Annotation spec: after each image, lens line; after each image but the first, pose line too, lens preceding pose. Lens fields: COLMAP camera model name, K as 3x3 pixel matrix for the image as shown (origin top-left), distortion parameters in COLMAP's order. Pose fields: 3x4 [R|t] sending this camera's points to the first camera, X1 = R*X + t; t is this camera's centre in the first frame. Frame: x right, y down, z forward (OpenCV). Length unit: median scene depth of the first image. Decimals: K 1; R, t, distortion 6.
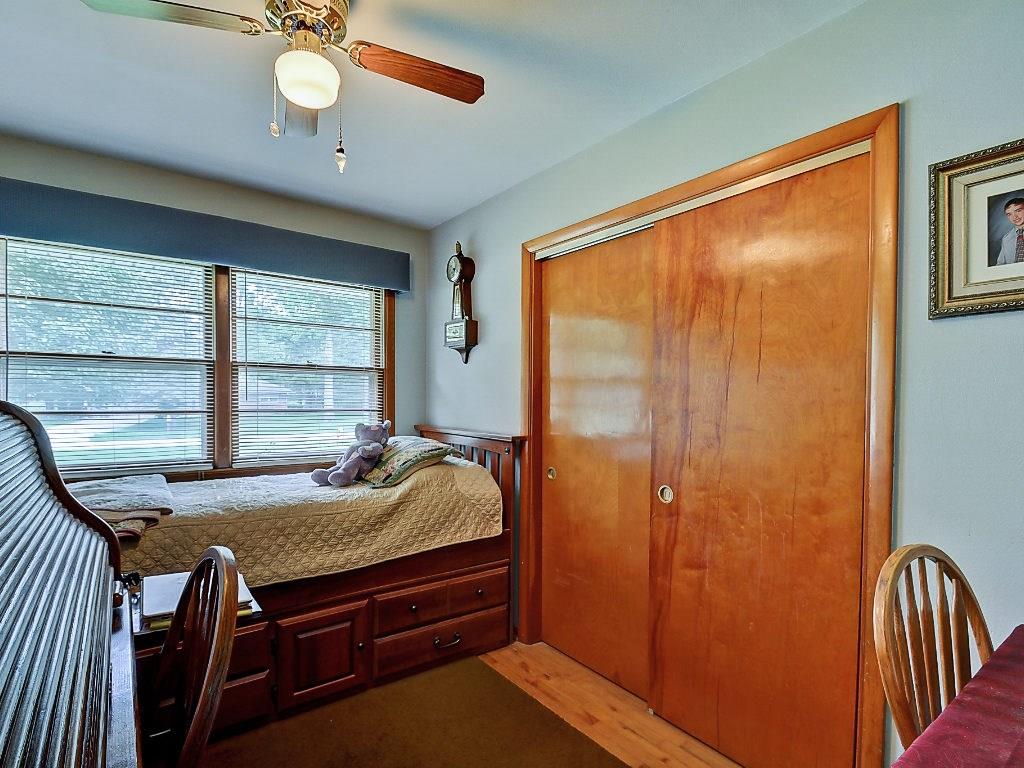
lens RADIAL K [[515.9, 0, 513.0], [0, 515.9, 390.4], [0, 0, 1]] dist [0.000966, -0.000339]
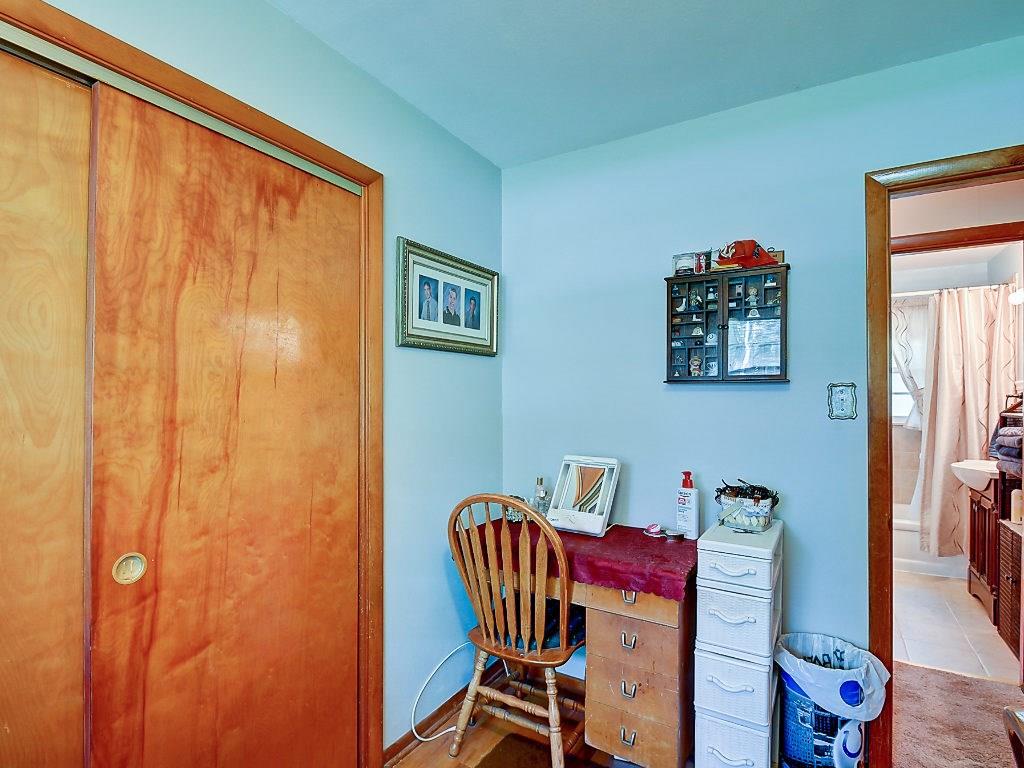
lens RADIAL K [[515.9, 0, 513.0], [0, 515.9, 390.4], [0, 0, 1]] dist [0.000966, -0.000339]
pose [[-0.379156, 0.008641, 0.925292, -0.439584], [-0.023177, 0.999554, -0.018832, 0.001915], [-0.925042, -0.028586, -0.378787, 0.896023]]
